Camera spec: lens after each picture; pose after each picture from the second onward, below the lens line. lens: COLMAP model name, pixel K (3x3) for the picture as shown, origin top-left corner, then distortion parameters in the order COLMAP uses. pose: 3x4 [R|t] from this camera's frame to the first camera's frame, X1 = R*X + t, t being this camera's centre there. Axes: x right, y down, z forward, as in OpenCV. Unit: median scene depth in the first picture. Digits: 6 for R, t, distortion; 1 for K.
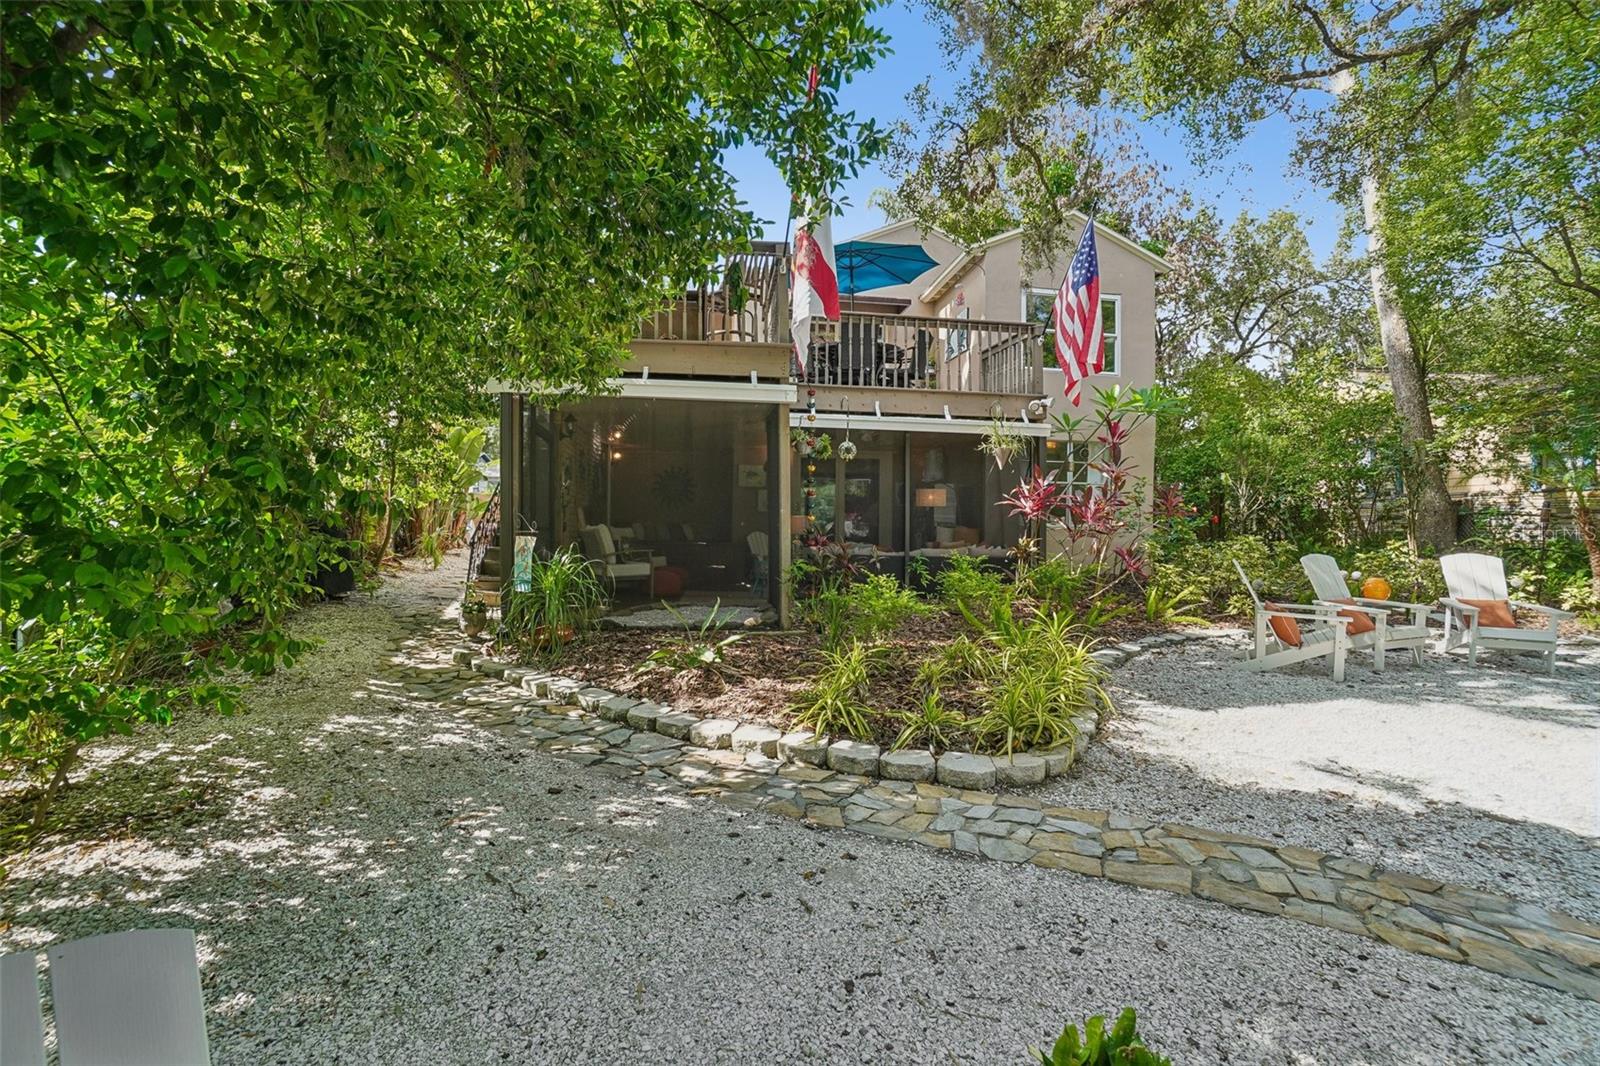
lens RADIAL K [[705.7, 0, 796.6], [0, 705.7, 523.8], [0, 0, 1]] dist [-0.072200, 0.026228]
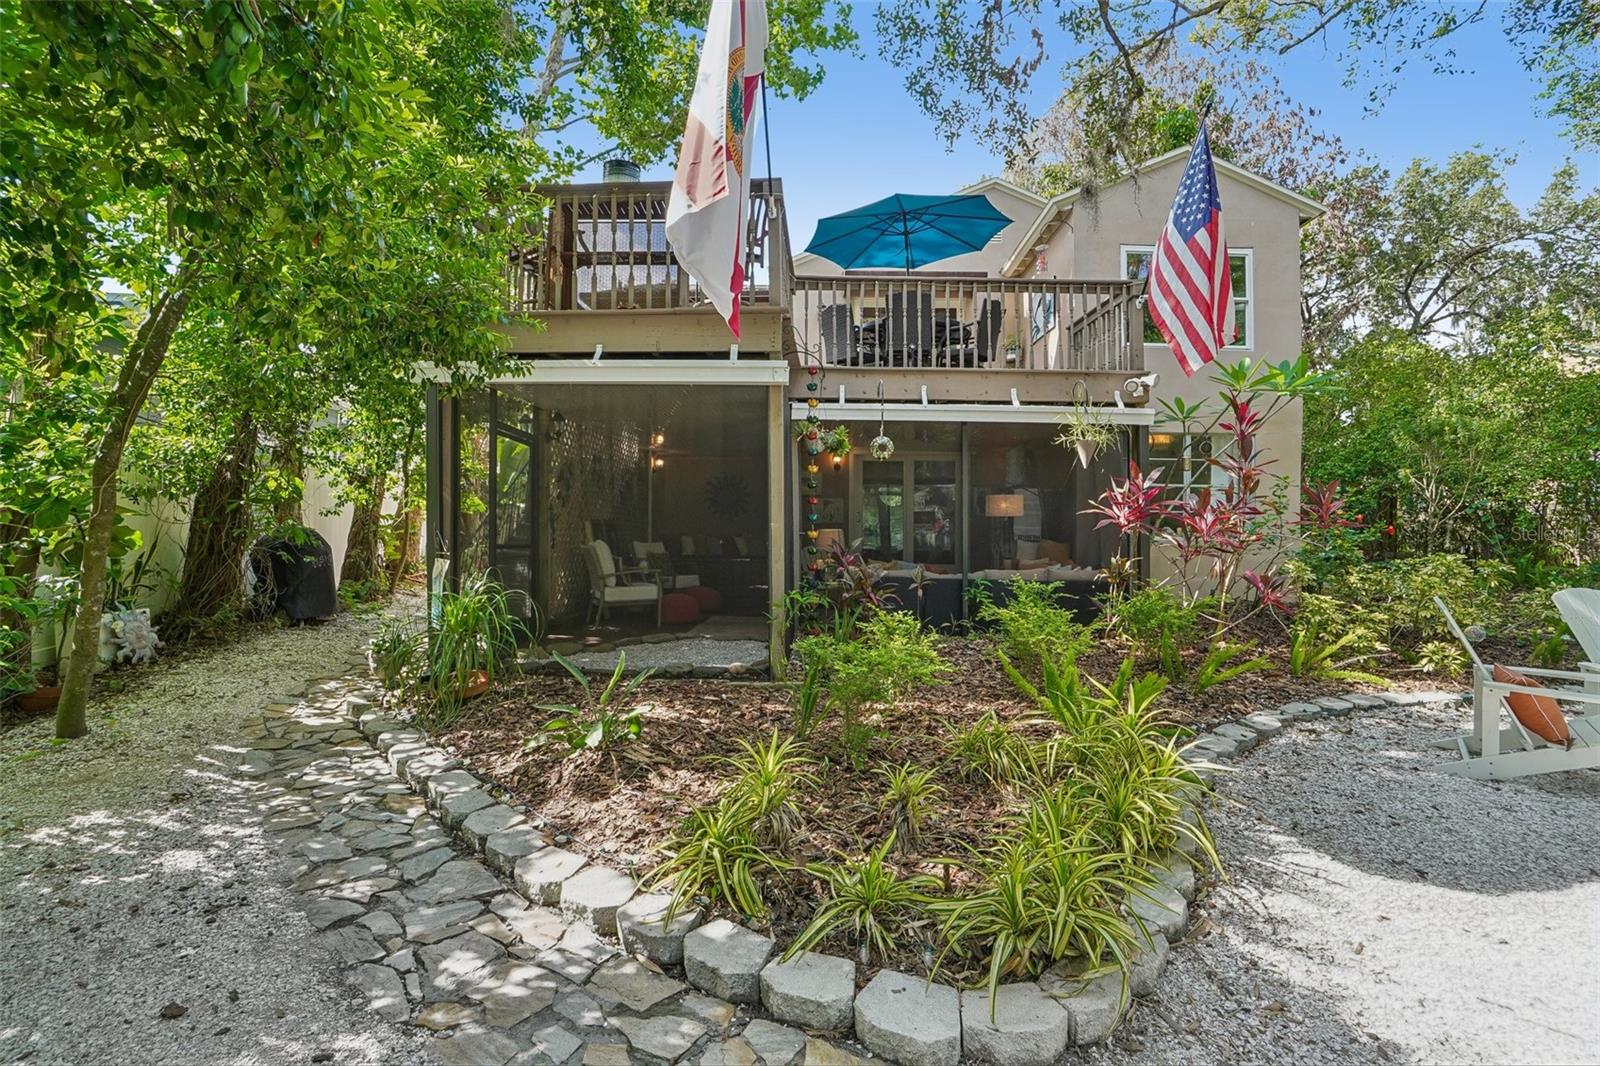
lens RADIAL K [[706.1, 0, 804.0], [0, 706.1, 521.8], [0, 0, 1]] dist [-0.063576, 0.022804]
pose [[0.988252, -0.005526, -0.152734, 0.100893], [0.003107, 0.999866, -0.016071, -0.007164], [0.152802, 0.015408, 0.988137, 0.190596]]
